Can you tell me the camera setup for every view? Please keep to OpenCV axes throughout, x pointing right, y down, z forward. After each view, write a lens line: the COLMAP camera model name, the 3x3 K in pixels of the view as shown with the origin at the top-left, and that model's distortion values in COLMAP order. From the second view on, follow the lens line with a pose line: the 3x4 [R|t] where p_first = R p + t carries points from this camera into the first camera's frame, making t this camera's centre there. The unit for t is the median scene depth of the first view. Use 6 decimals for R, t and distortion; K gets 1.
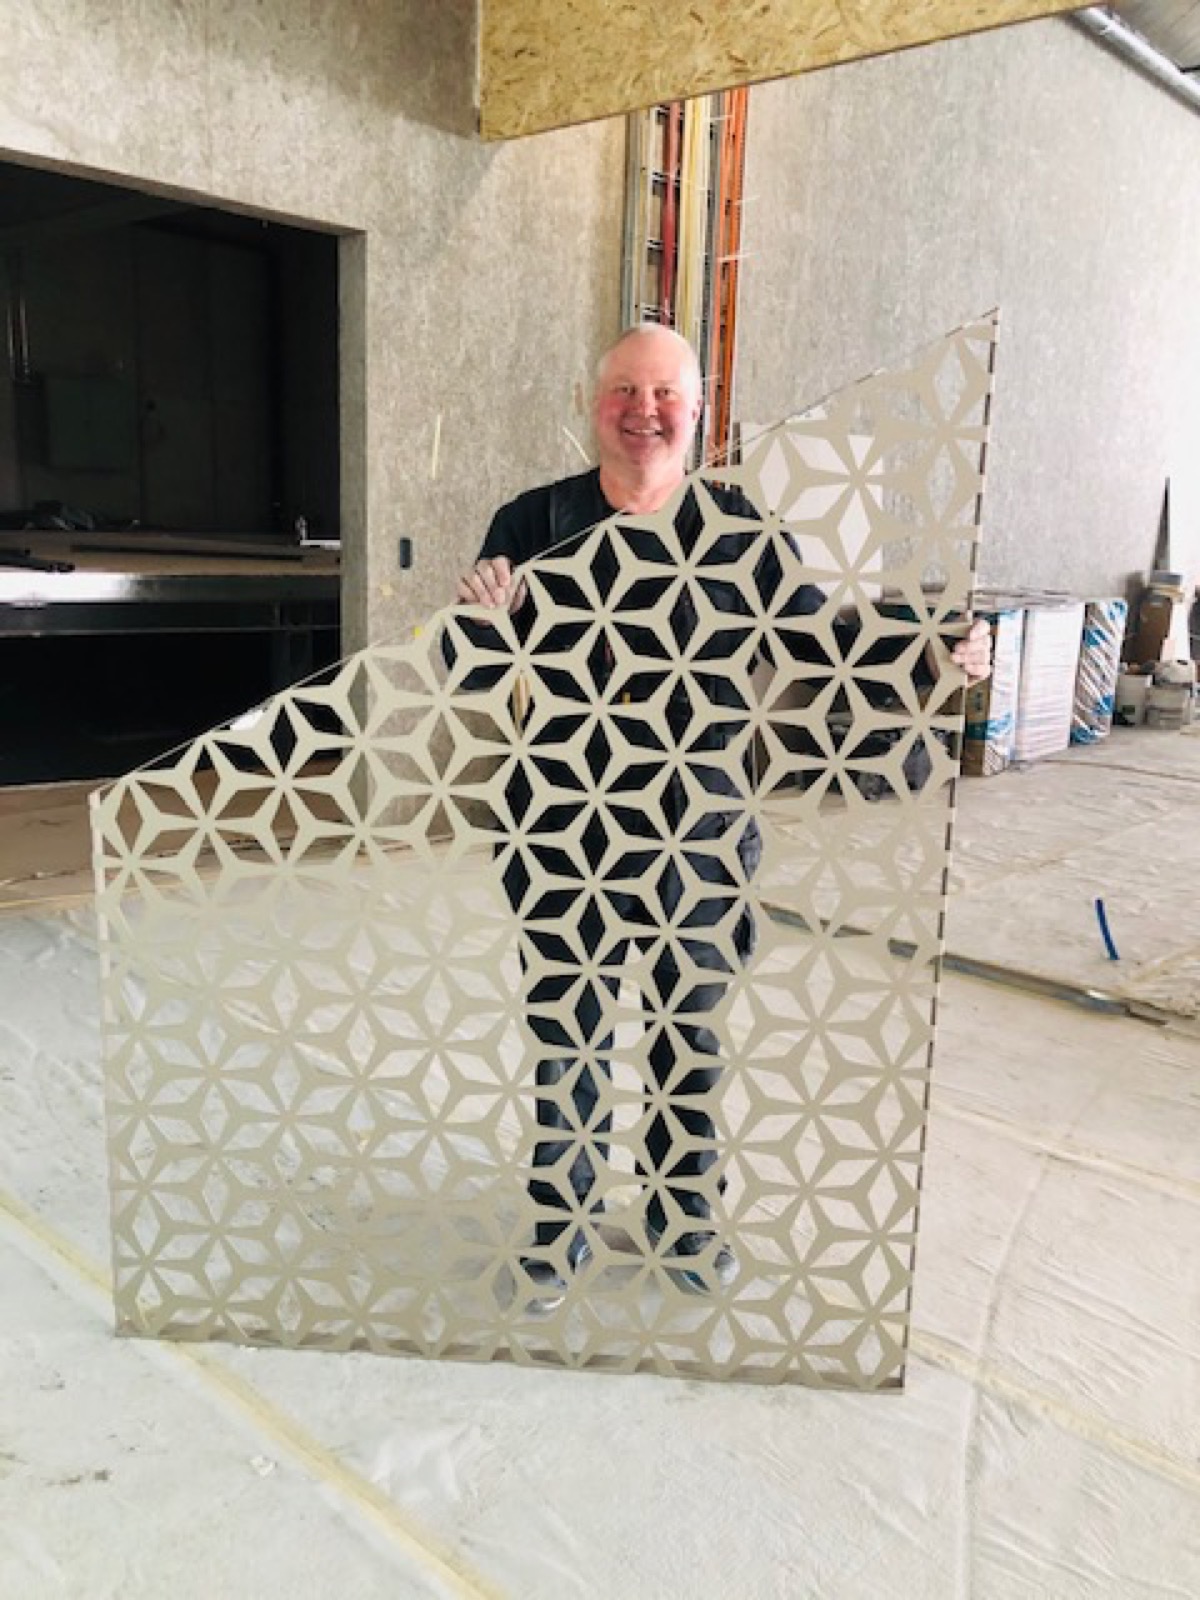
lens RADIAL K [[1303.8, 0, 600.0], [0, 1303.8, 800.0], [0, 0, 1]] dist [0.012734, 0.008227]
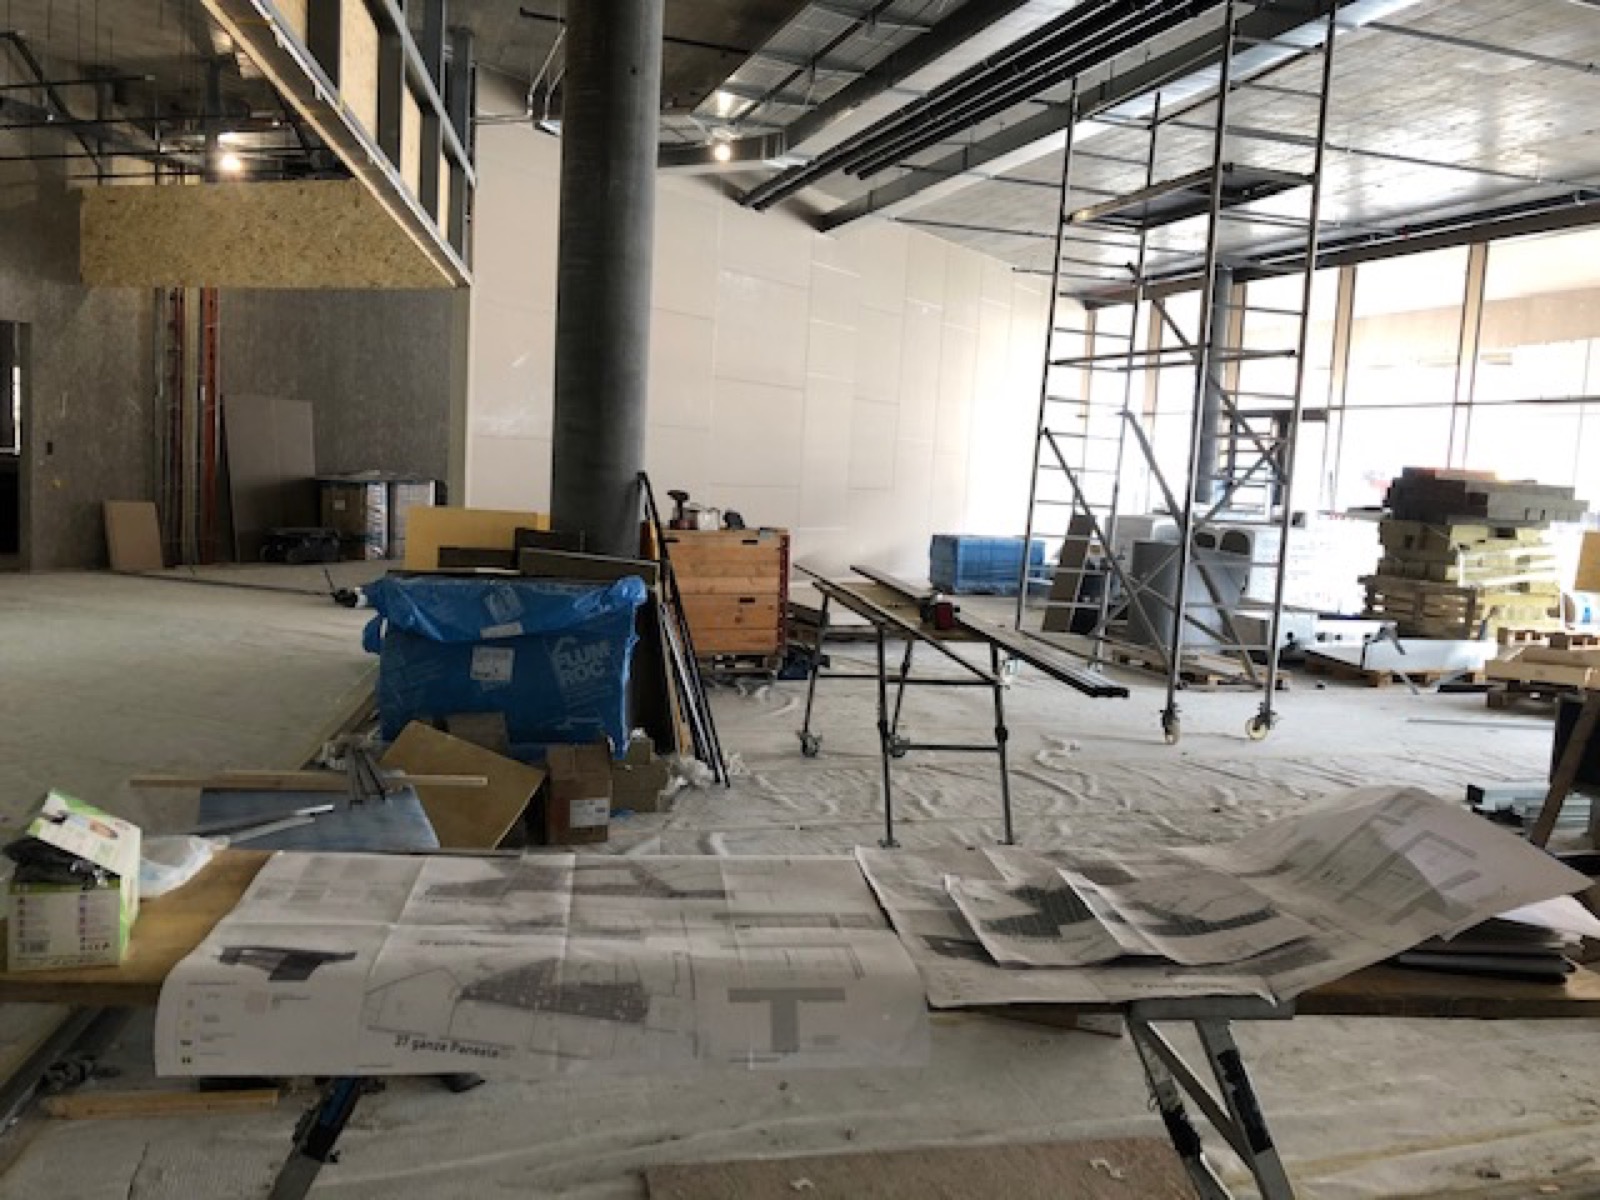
lens RADIAL K [[1303.8, 0, 800.0], [0, 1303.8, 600.0], [0, 0, 1]] dist [0.012734, 0.008227]
pose [[0.933569, -0.015659, 0.358055, 0.273407], [0.044062, 0.996481, -0.071304, 0.324068], [-0.355679, 0.082344, 0.930974, -1.723490]]
